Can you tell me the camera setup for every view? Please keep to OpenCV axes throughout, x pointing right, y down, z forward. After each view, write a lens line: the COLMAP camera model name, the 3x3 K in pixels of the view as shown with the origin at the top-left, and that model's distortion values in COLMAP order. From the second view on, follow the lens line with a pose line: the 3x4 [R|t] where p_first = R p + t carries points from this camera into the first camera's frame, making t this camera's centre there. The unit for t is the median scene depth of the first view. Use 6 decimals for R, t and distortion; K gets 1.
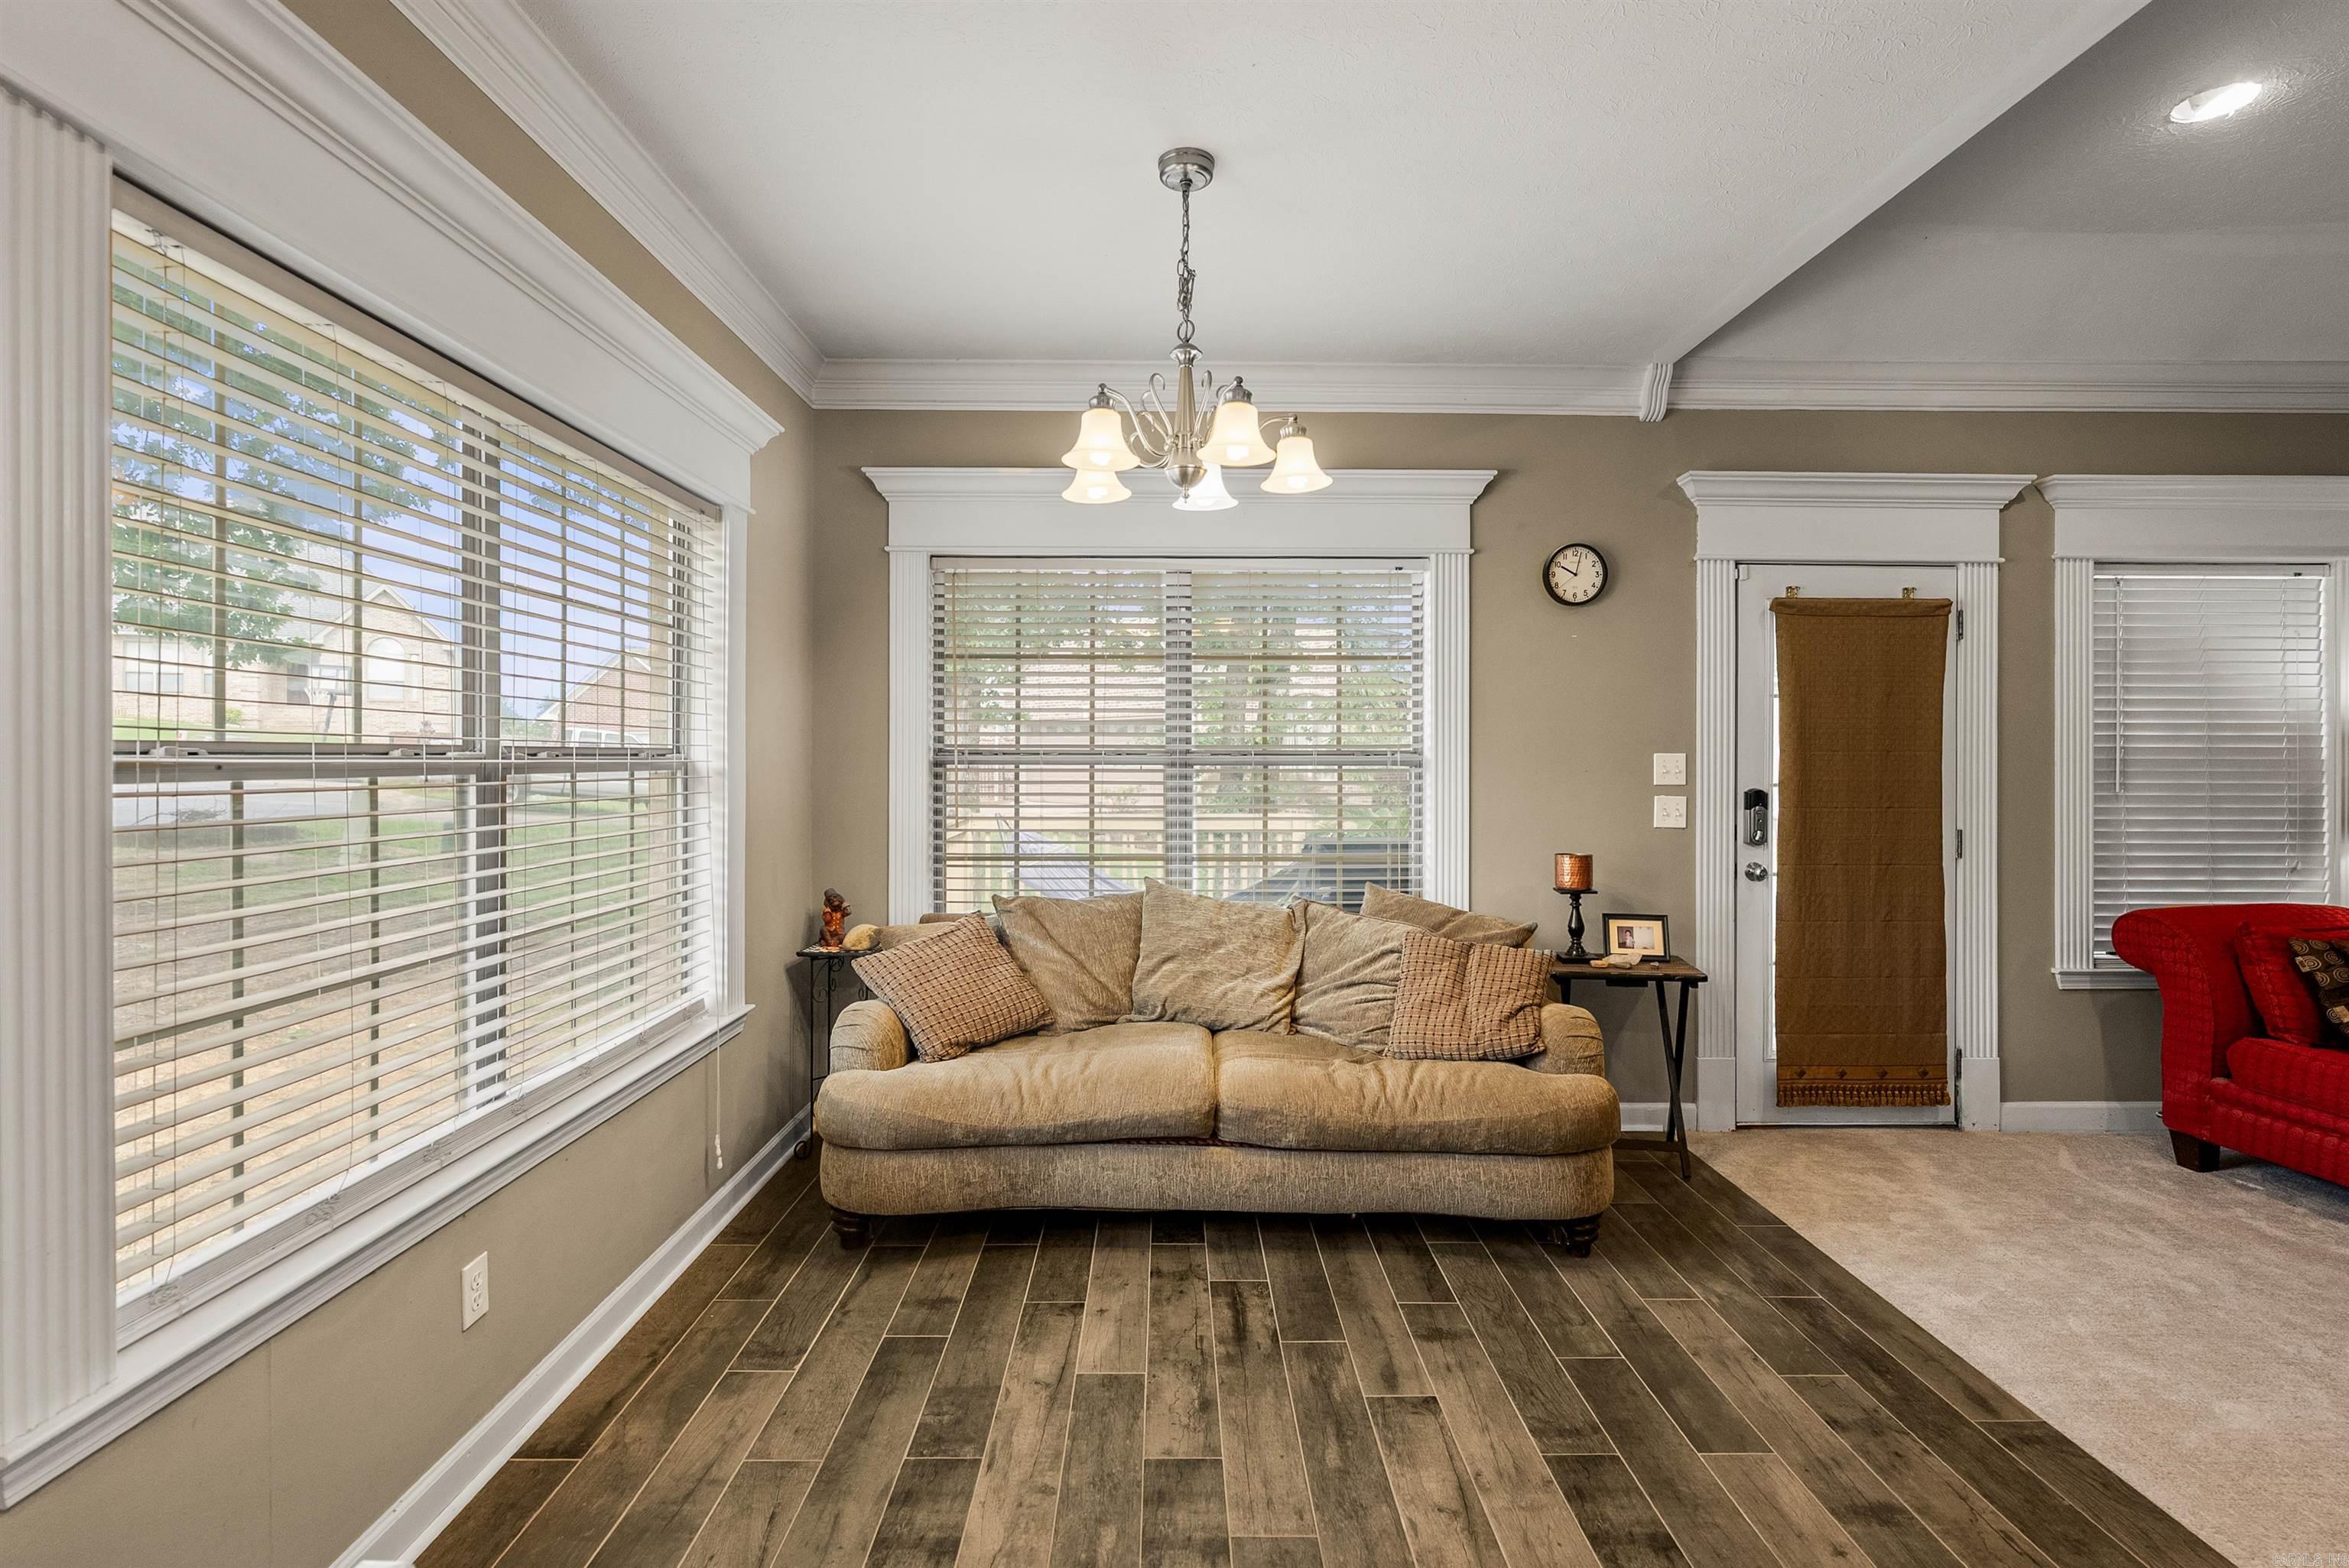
lens RADIAL K [[1074.5, 0, 1177.7], [0, 1074.5, 753.7], [0, 0, 1]] dist [-0.003685, 0.000211]
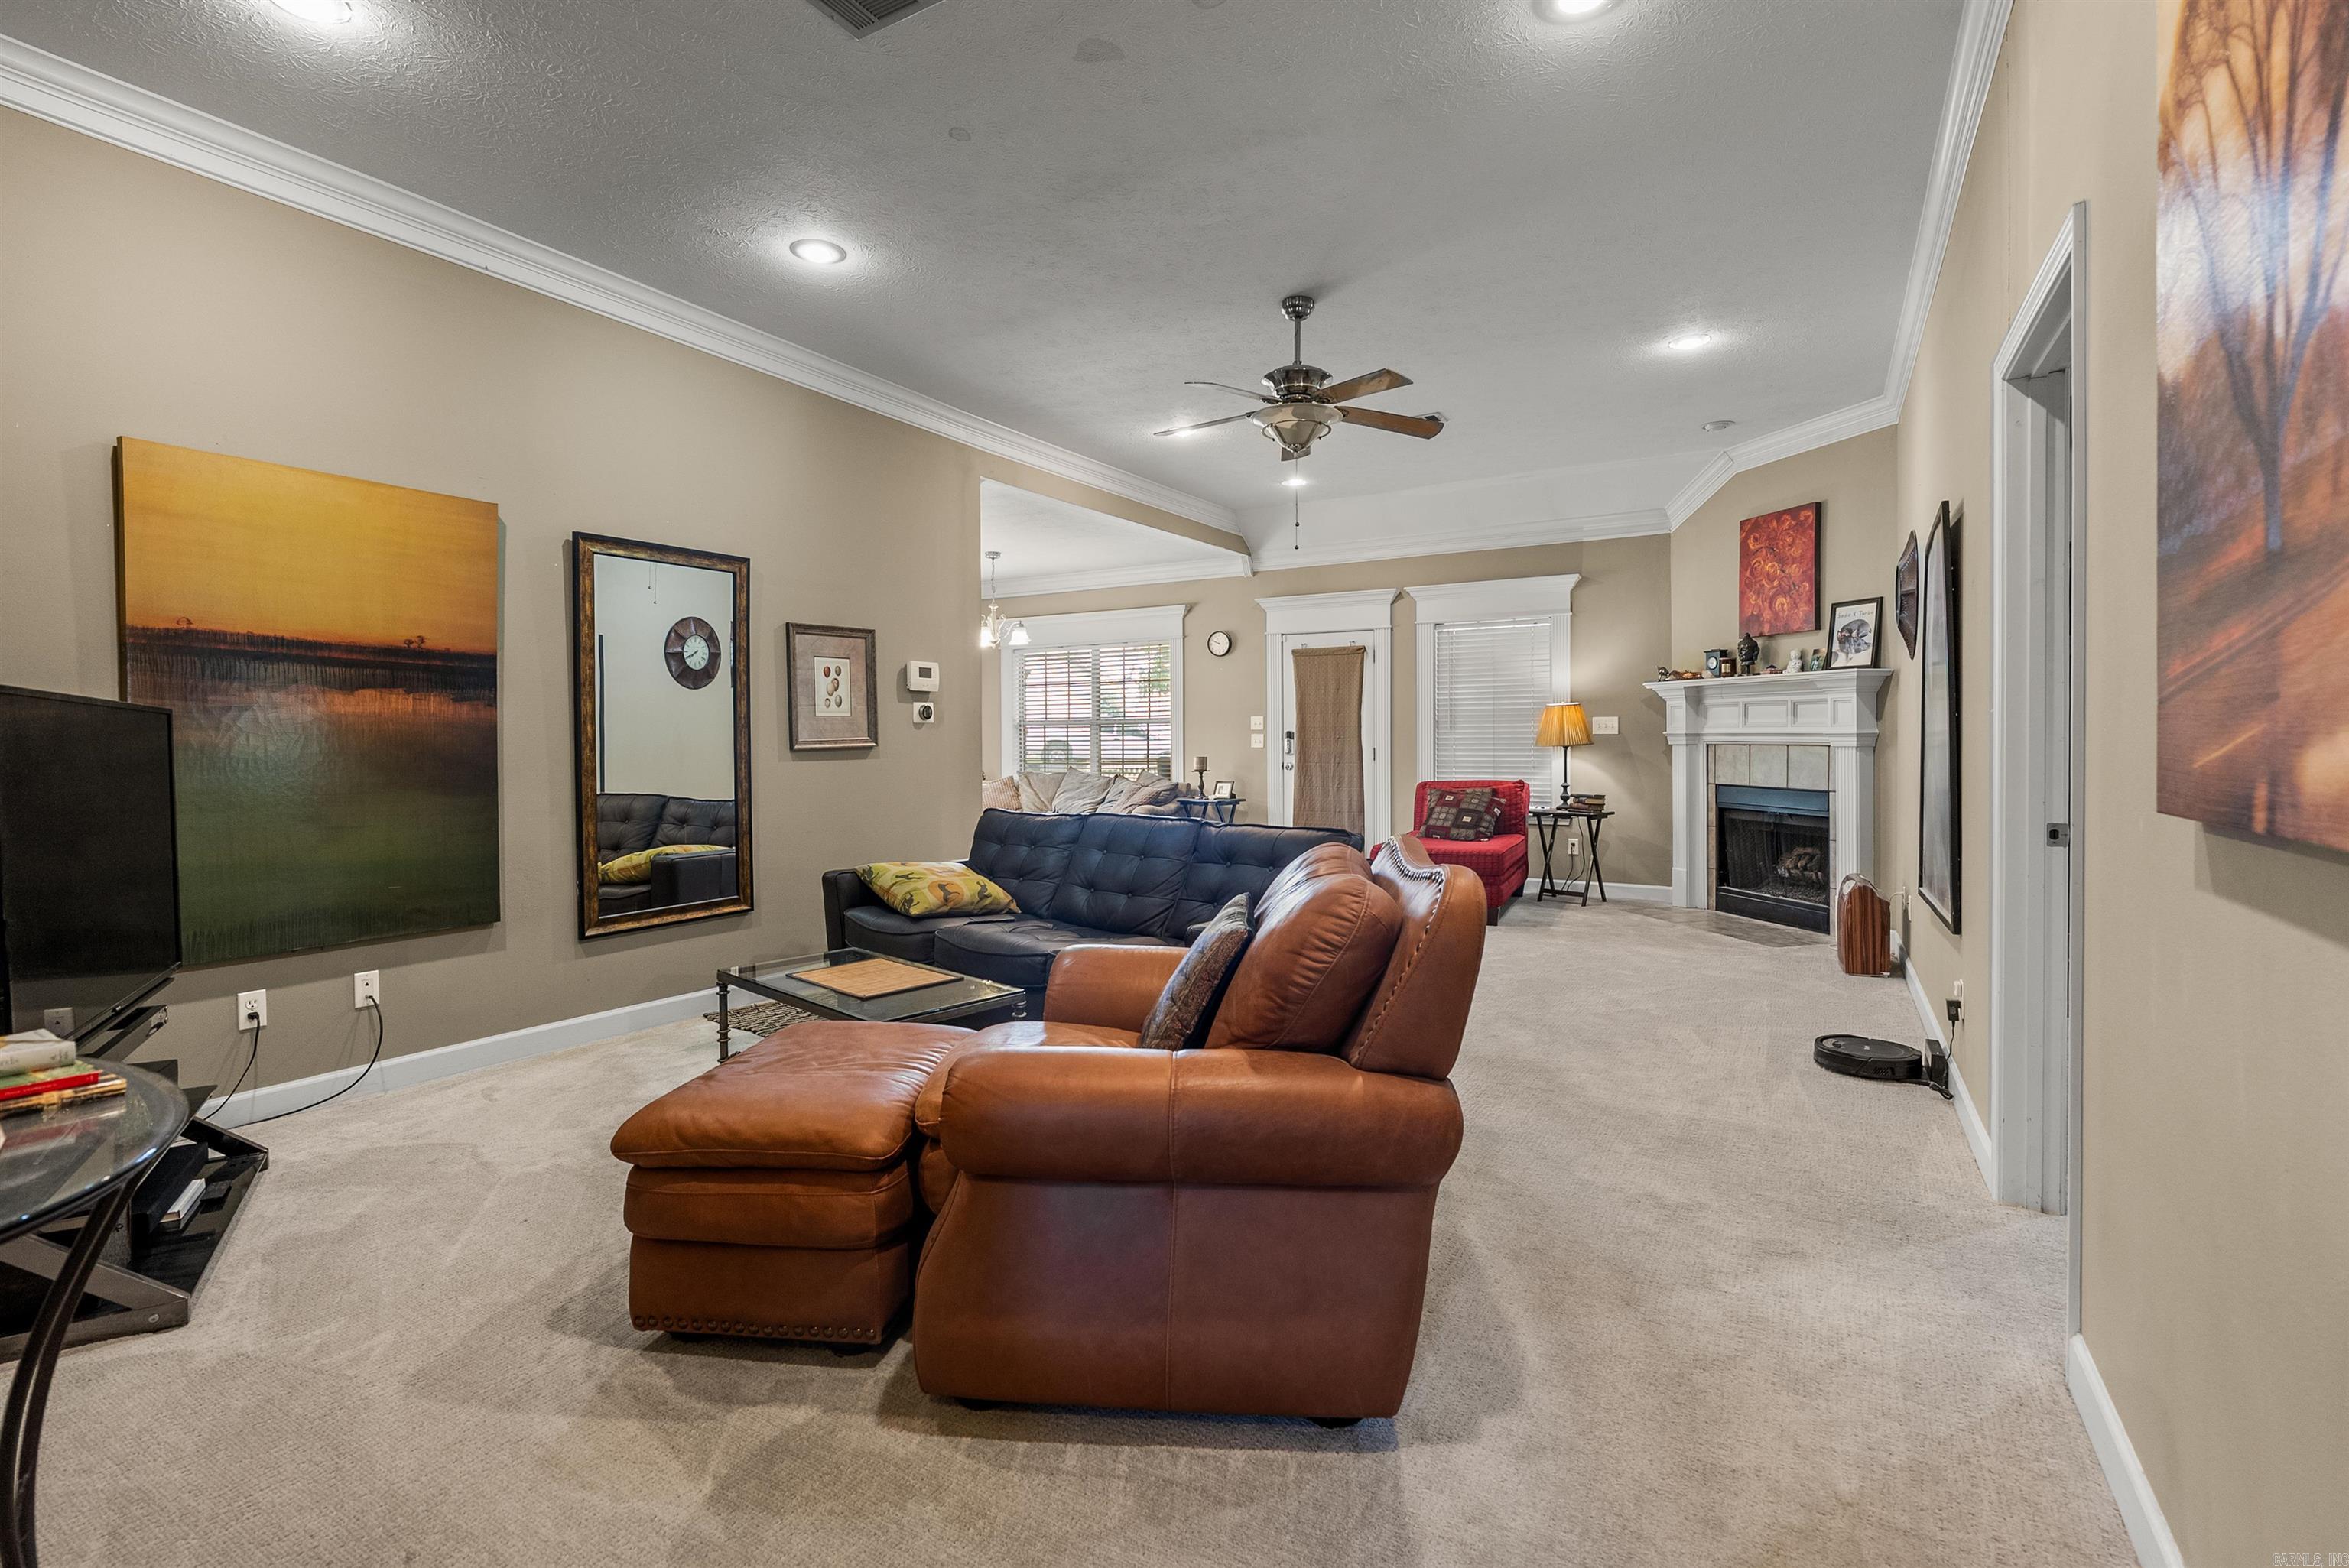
lens RADIAL K [[1071.0, 0, 1176.2], [0, 1071.0, 773.4], [0, 0, 1]] dist [0.001012, 0.000020]
pose [[0.847881, 0.006193, -0.530151, 1.693028], [0.012011, 0.999451, 0.030886, 0.054780], [0.530051, -0.032555, 0.847341, -1.205089]]
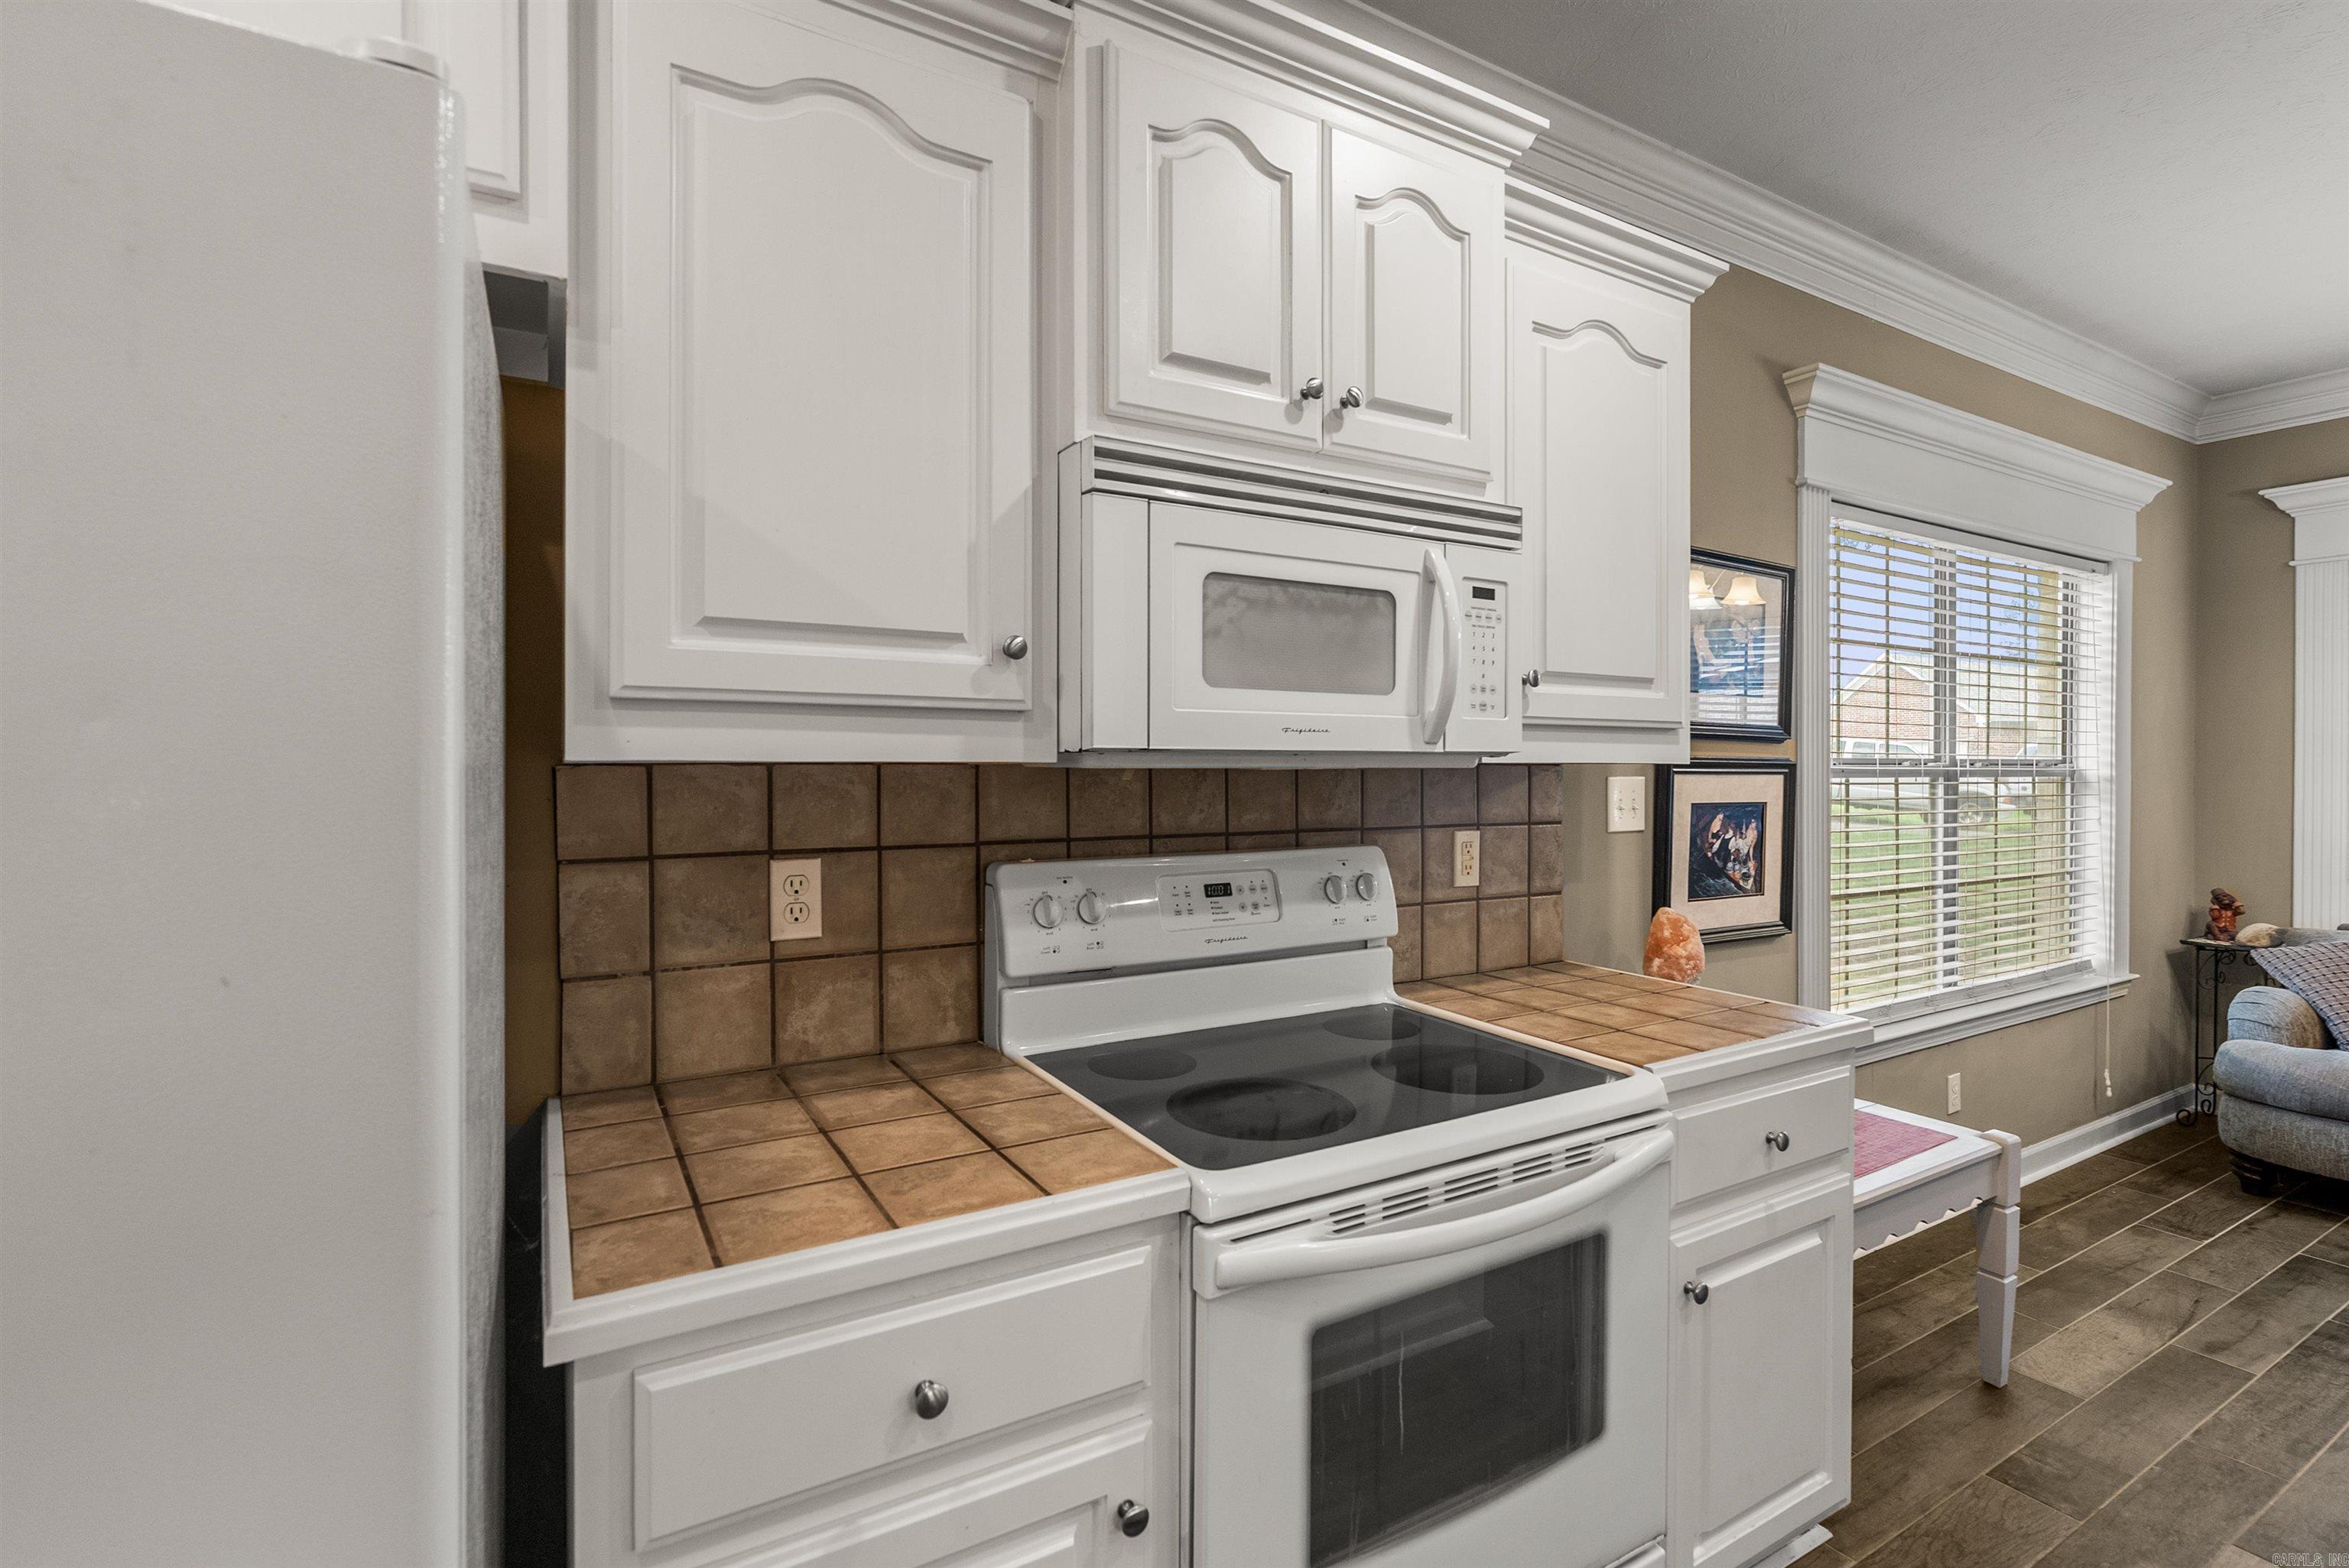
lens RADIAL K [[1071.0, 0, 1176.2], [0, 1071.0, 773.4], [0, 0, 1]] dist [0.001012, 0.000020]
pose [[0.496765, 0.003045, -0.867880, 0.095755], [0.002609, 0.999984, 0.005003, 0.002006], [0.867881, -0.004750, 0.496749, -0.464936]]
